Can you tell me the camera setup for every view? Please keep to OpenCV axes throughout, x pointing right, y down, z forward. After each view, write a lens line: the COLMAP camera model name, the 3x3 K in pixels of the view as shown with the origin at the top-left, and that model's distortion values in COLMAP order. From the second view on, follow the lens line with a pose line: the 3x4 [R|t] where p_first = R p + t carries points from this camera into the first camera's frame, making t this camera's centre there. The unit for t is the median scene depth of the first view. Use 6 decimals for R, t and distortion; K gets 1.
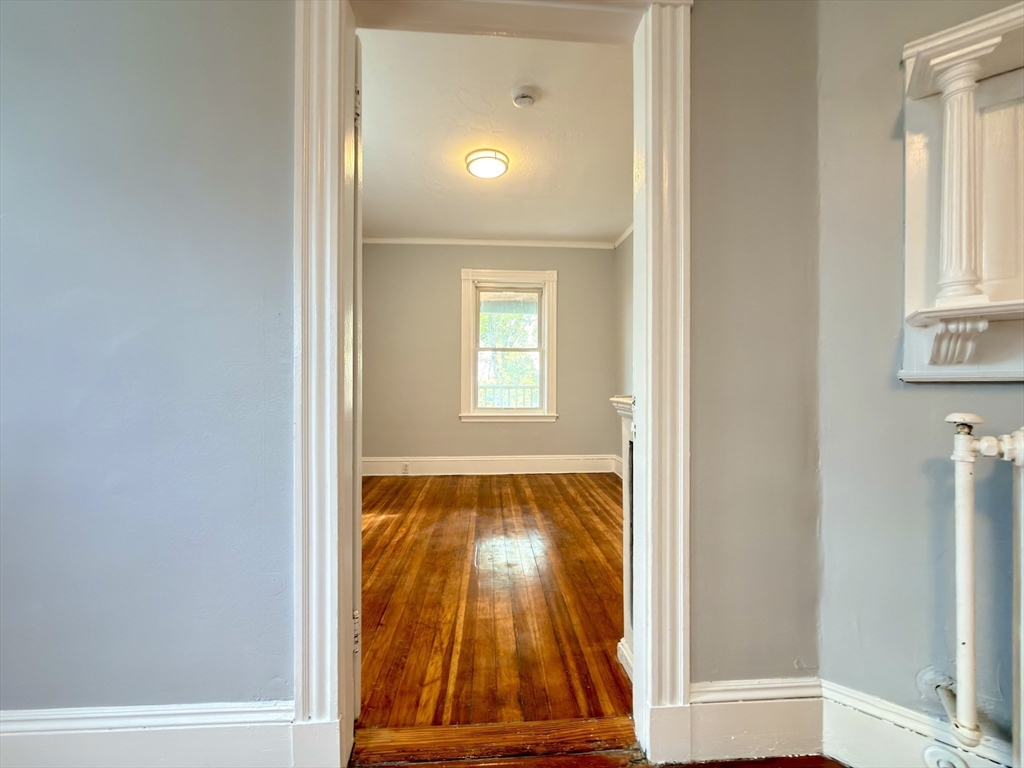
lens RADIAL K [[408.6, 0, 514.0], [0, 408.6, 379.1], [0, 0, 1]] dist [-0.001051, 0.001328]
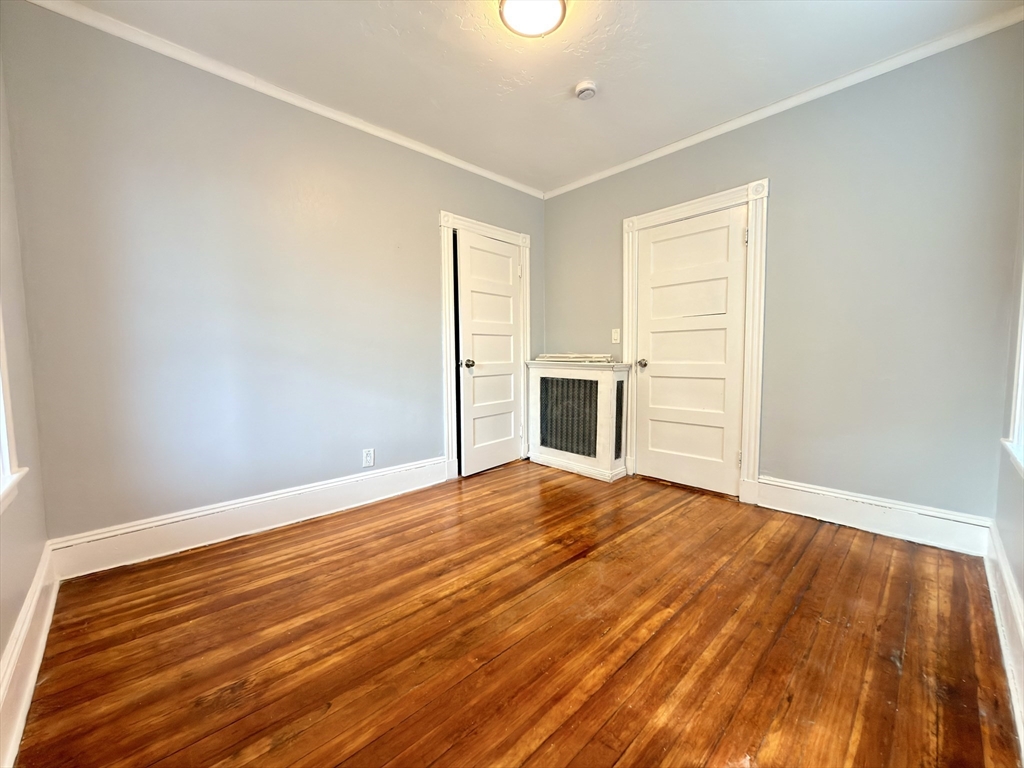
lens RADIAL K [[408.6, 0, 518.3], [0, 408.6, 384.9], [0, 0, 1]] dist [-0.001051, 0.001328]
pose [[-0.648941, -0.053196, 0.758977, -0.585246], [0.002445, 0.997402, 0.071997, 0.008072], [-0.760835, 0.048578, -0.647125, 1.540901]]
